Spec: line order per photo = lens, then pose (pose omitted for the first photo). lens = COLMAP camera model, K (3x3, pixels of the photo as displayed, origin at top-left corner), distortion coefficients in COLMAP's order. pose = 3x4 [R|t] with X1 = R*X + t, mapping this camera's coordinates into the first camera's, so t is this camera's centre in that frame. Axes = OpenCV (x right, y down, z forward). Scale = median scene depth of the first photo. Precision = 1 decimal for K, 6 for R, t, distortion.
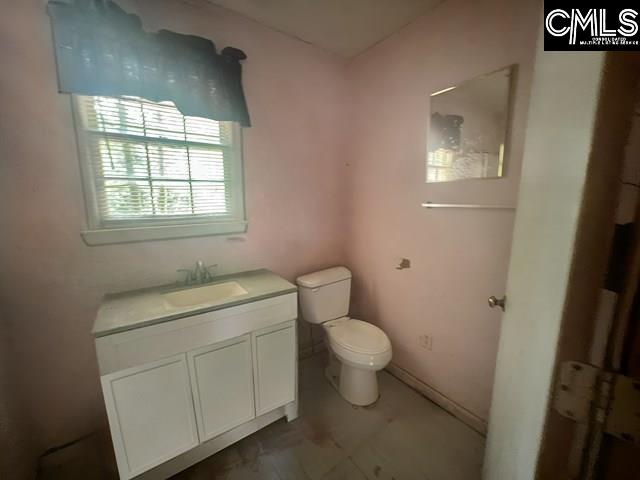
lens RADIAL K [[277.1, 0, 320.0], [0, 277.1, 240.0], [0, 0, 1]] dist [-0.000804, -0.000041]
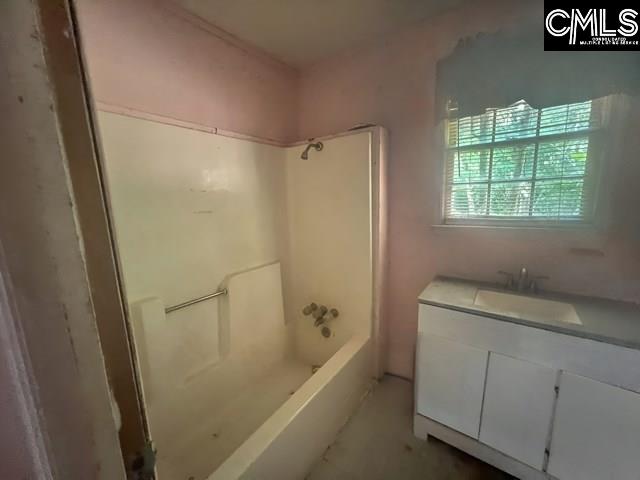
lens RADIAL K [[250.2, 0, 320.0], [0, 250.2, 240.0], [0, 0, 1]] dist [0.000195, -0.000013]
pose [[0.309864, 0.138245, -0.940677, 0.130244], [-0.128648, 0.986370, 0.102584, -0.013680], [0.942037, 0.089229, 0.323425, 0.090519]]
